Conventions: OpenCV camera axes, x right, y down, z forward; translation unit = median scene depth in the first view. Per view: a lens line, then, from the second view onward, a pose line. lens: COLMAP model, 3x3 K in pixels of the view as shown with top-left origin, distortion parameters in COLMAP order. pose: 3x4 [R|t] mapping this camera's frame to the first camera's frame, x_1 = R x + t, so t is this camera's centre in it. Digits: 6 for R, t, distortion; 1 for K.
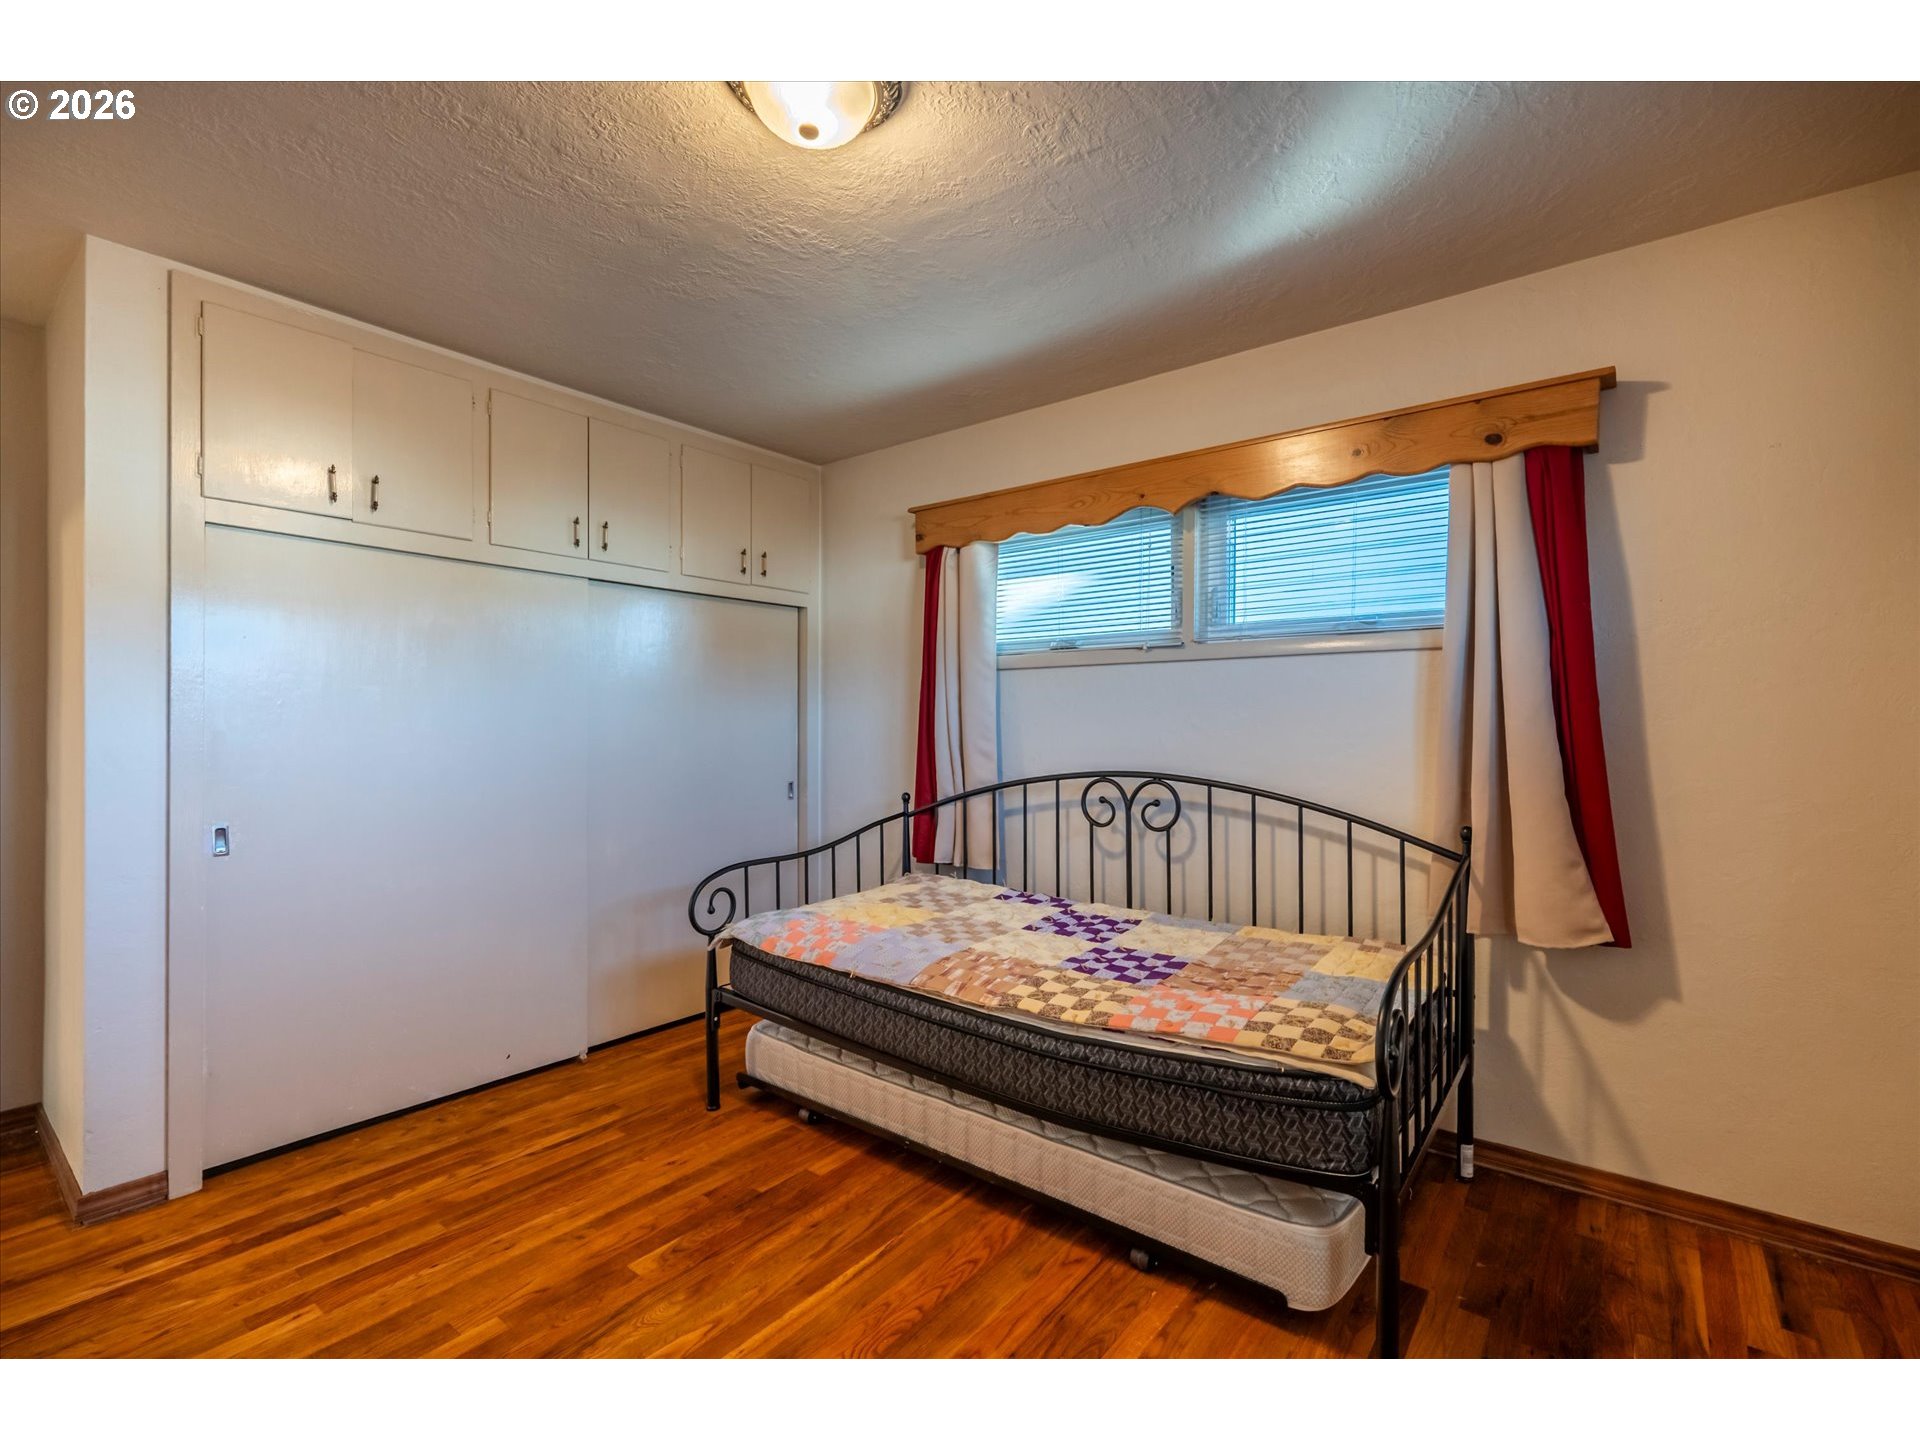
lens RADIAL K [[858.8, 0, 956.1], [0, 858.8, 729.1], [0, 0, 1]] dist [-0.002824, 0.002007]
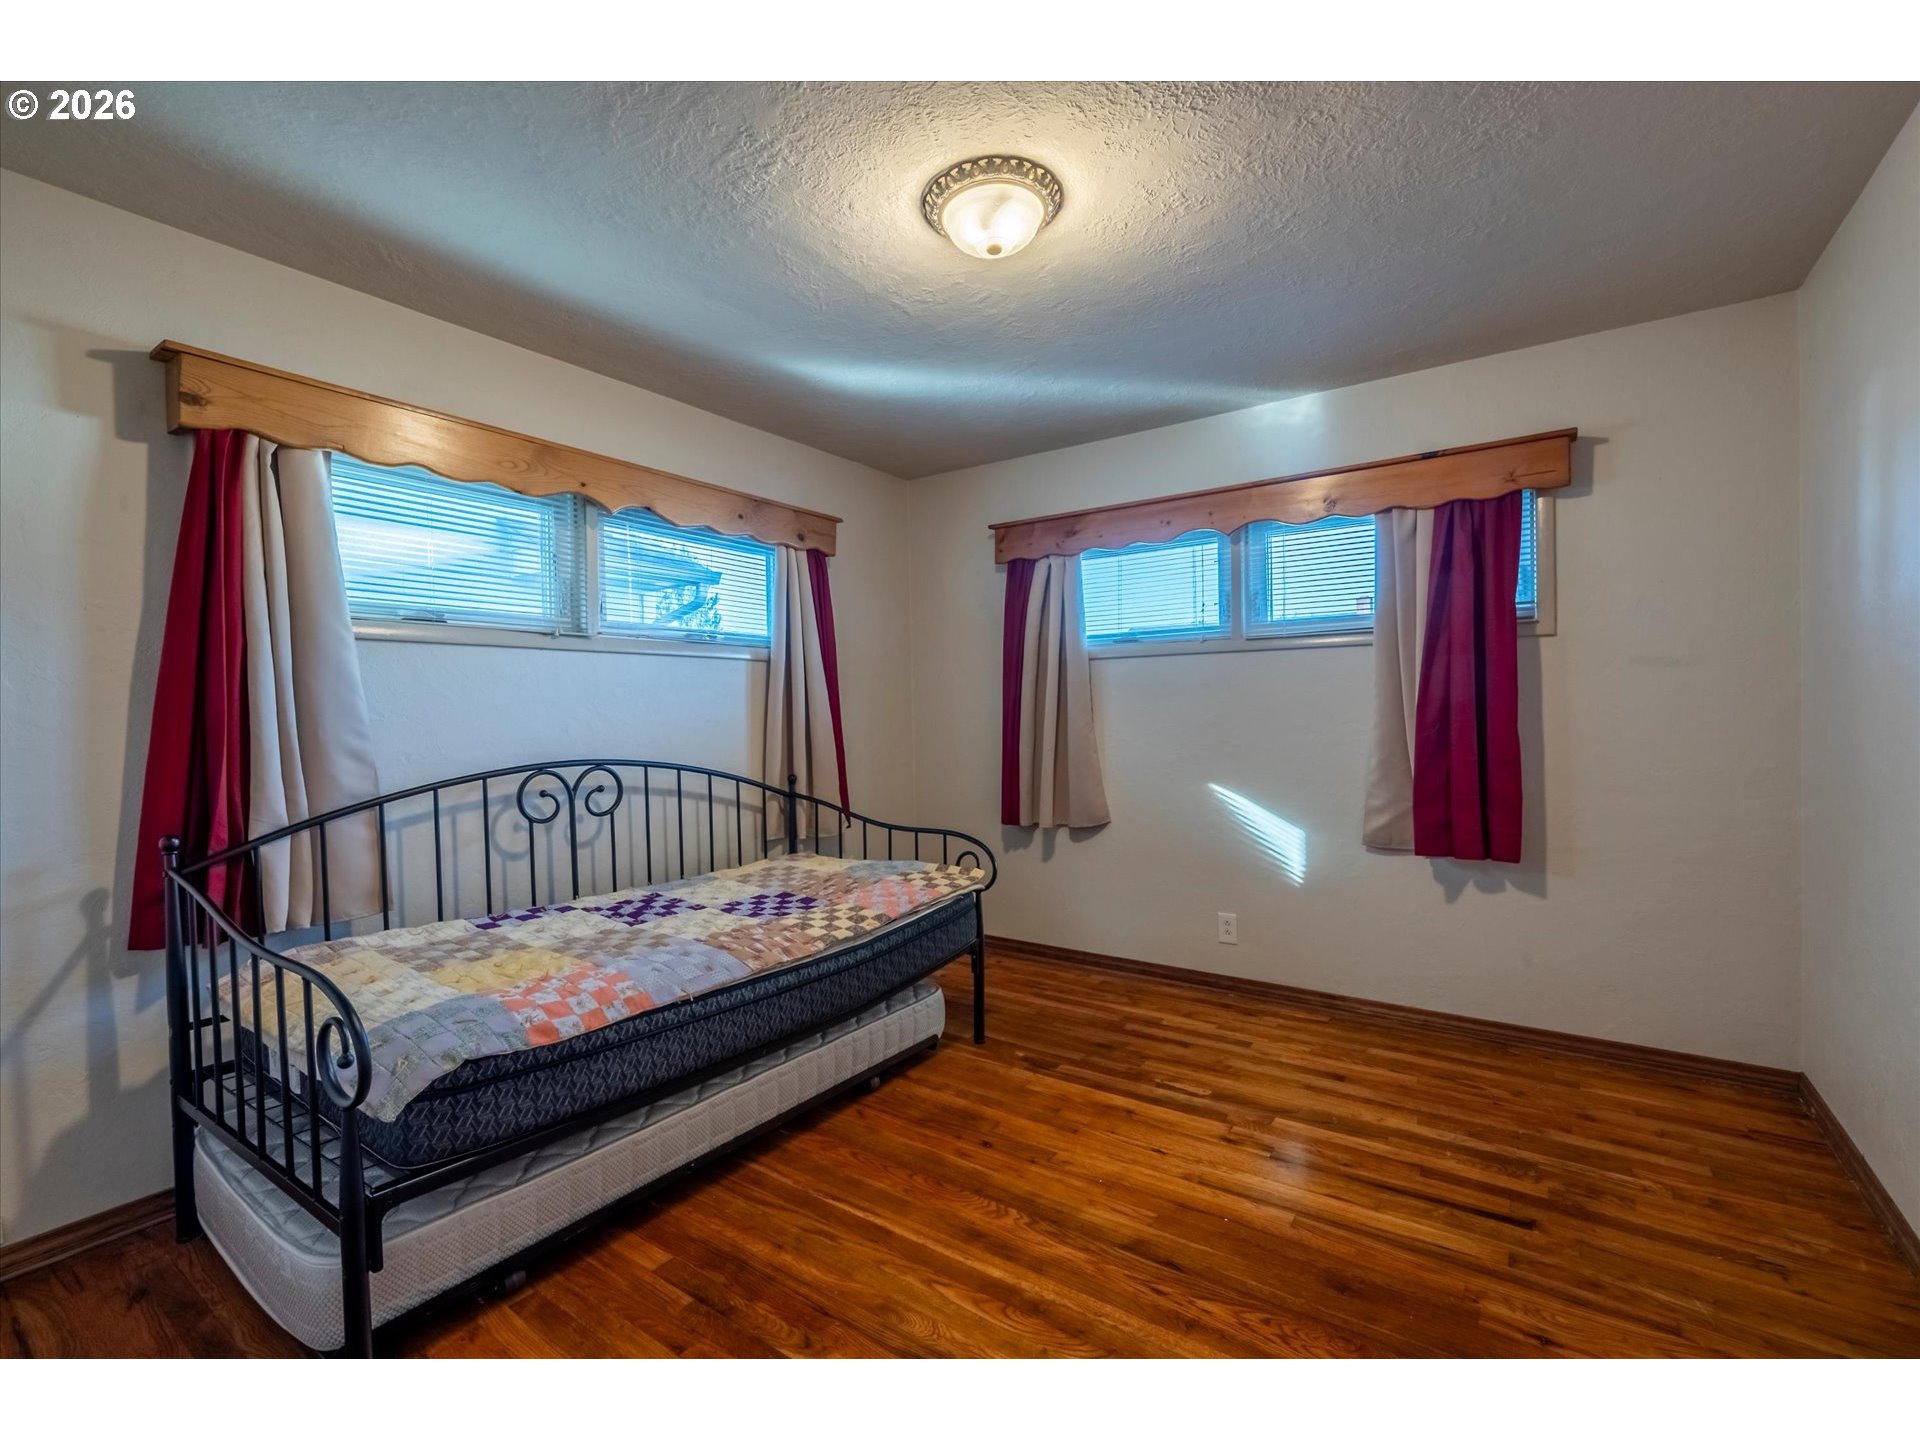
lens RADIAL K [[858.8, 0, 955.2], [0, 858.8, 714.3], [0, 0, 1]] dist [-0.002824, 0.002007]
pose [[-0.059925, -0.004920, 0.998191, -0.831196], [0.016413, 0.999848, 0.005914, -0.002005], [-0.998068, 0.016737, -0.059835, 0.643344]]
